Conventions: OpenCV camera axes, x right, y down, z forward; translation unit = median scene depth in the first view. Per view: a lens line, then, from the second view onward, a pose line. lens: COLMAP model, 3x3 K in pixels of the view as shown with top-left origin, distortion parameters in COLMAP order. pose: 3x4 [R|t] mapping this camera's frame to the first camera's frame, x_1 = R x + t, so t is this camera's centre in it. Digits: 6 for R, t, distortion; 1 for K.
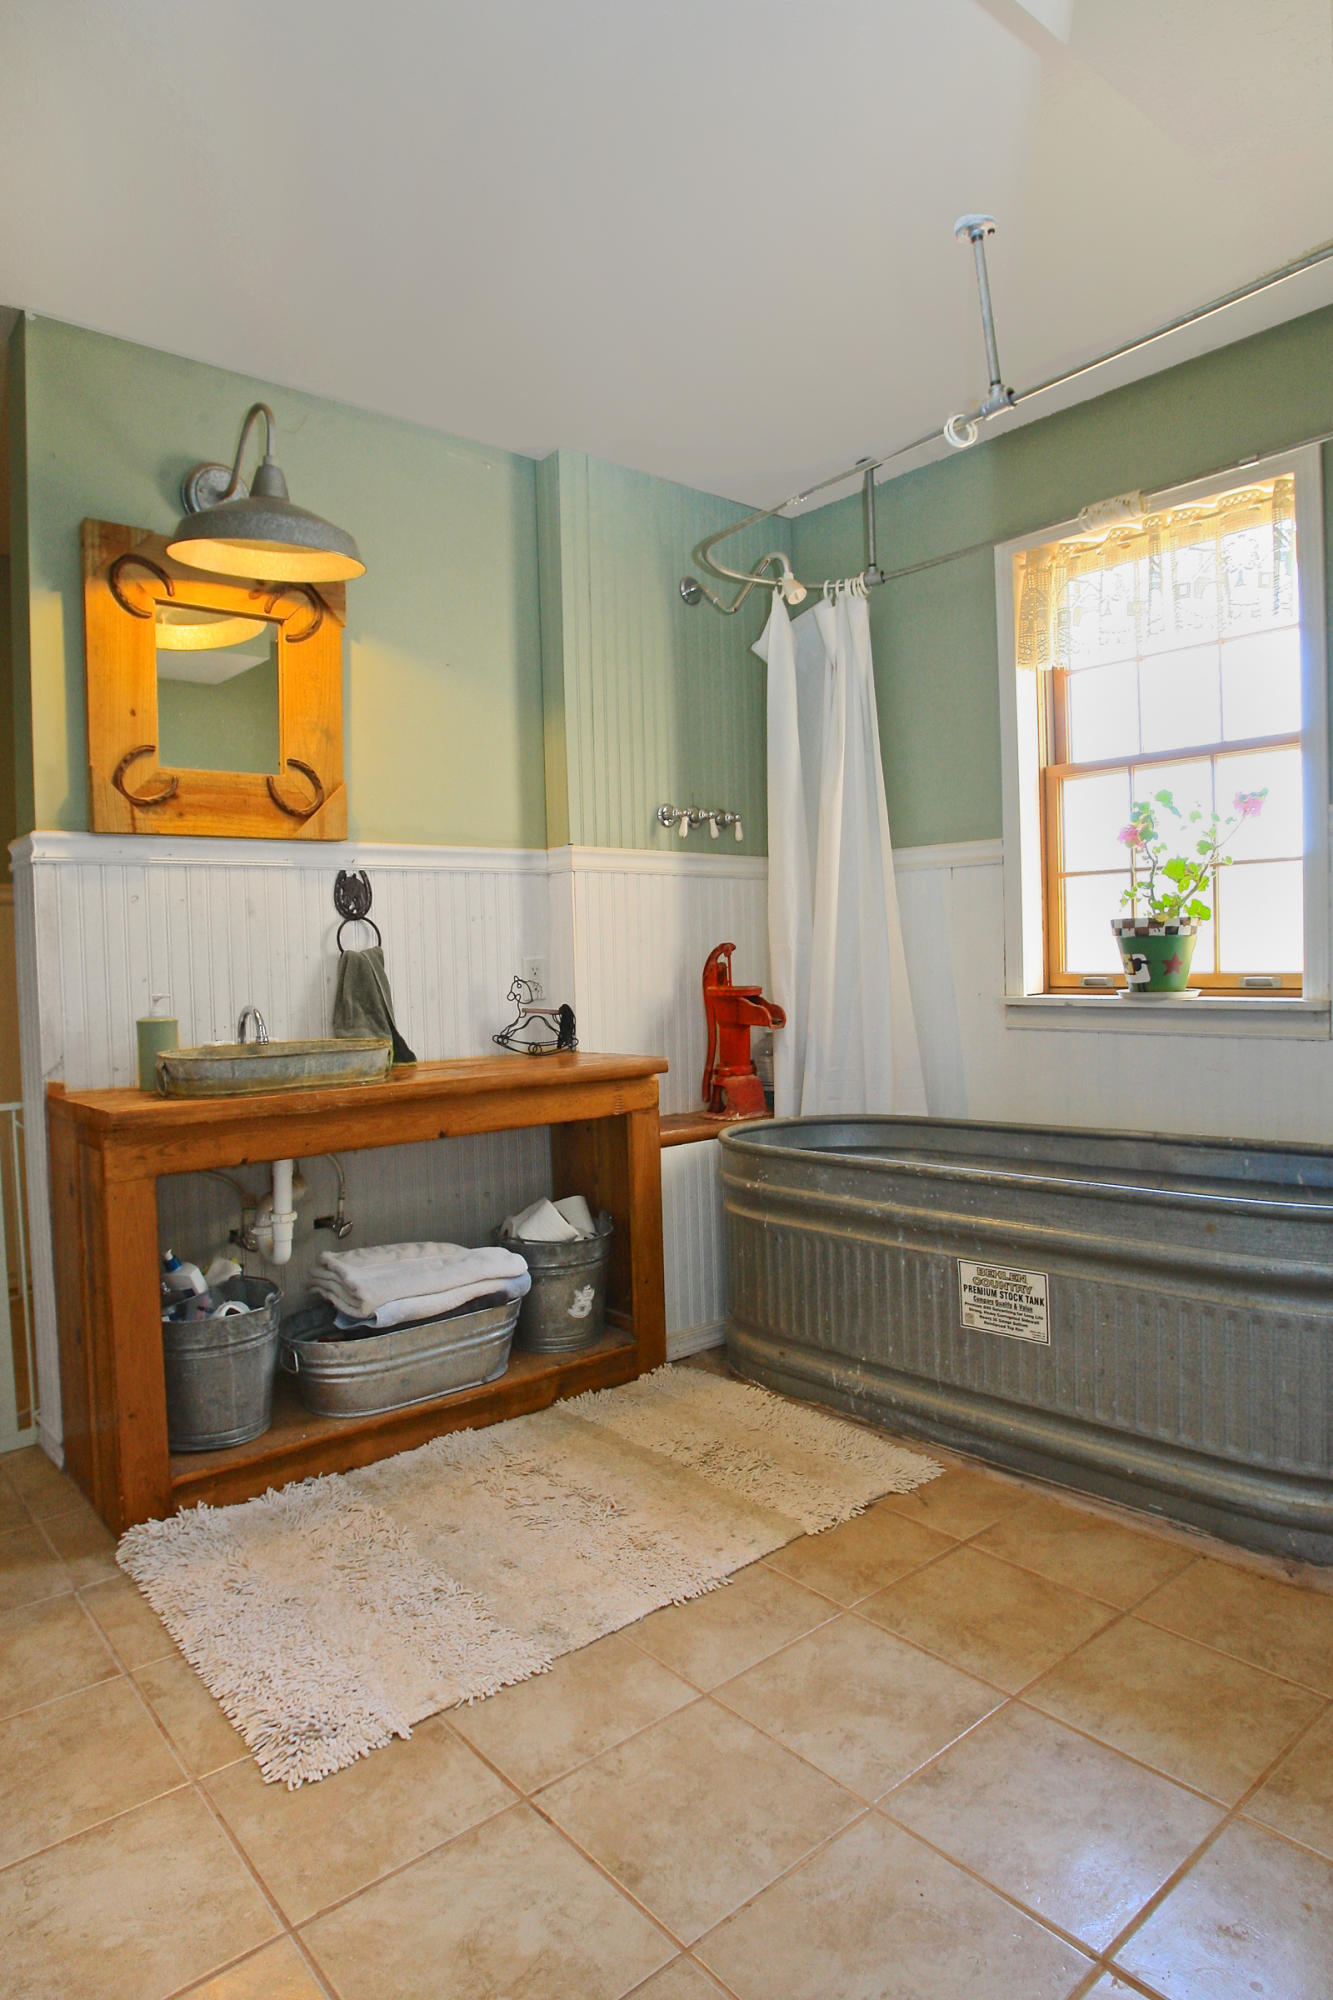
lens RADIAL K [[1180.7, 0, 666.5], [0, 1180.7, 1000.0], [0, 0, 1]] dist [-0.102995, 0.063416]
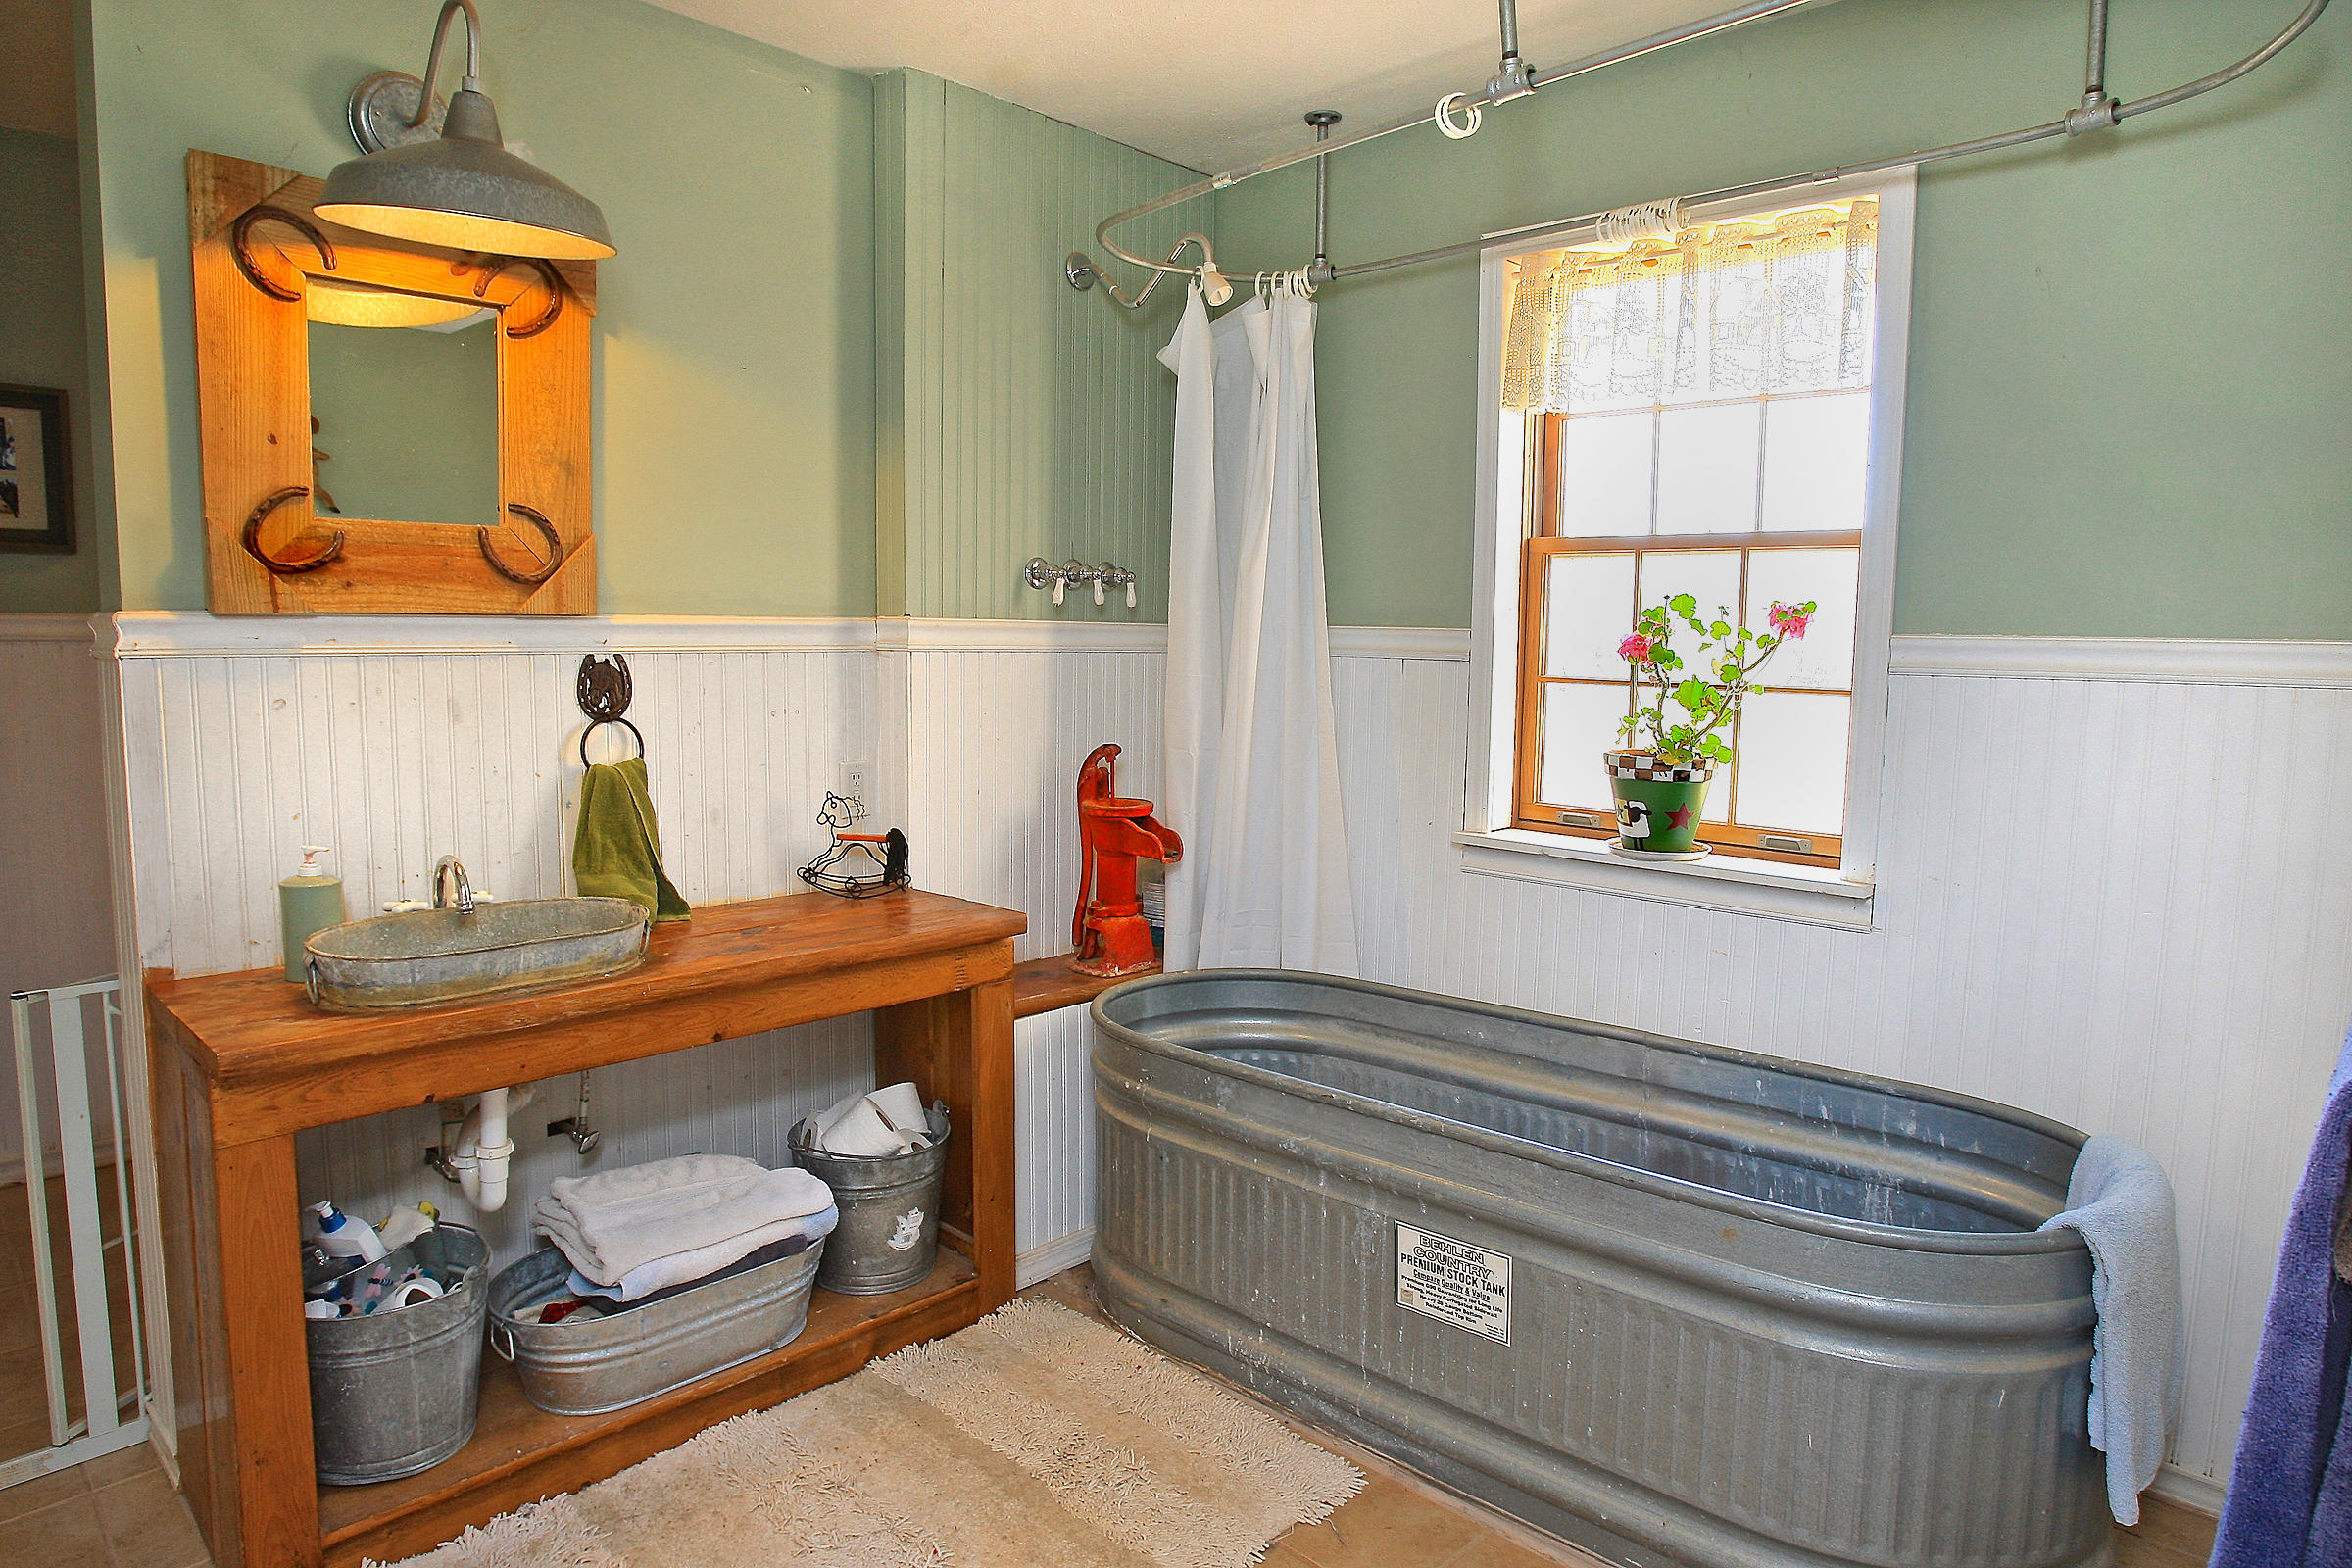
lens RADIAL K [[1397.5, 0, 1176.0], [0, 1397.5, 784.0], [0, 0, 1]] dist [-0.086952, 0.045888]
pose [[0.994655, 0.029831, 0.098849, 0.005338], [-0.036453, 0.997162, 0.065870, -0.103498], [-0.096604, -0.069122, 0.992920, 0.108561]]
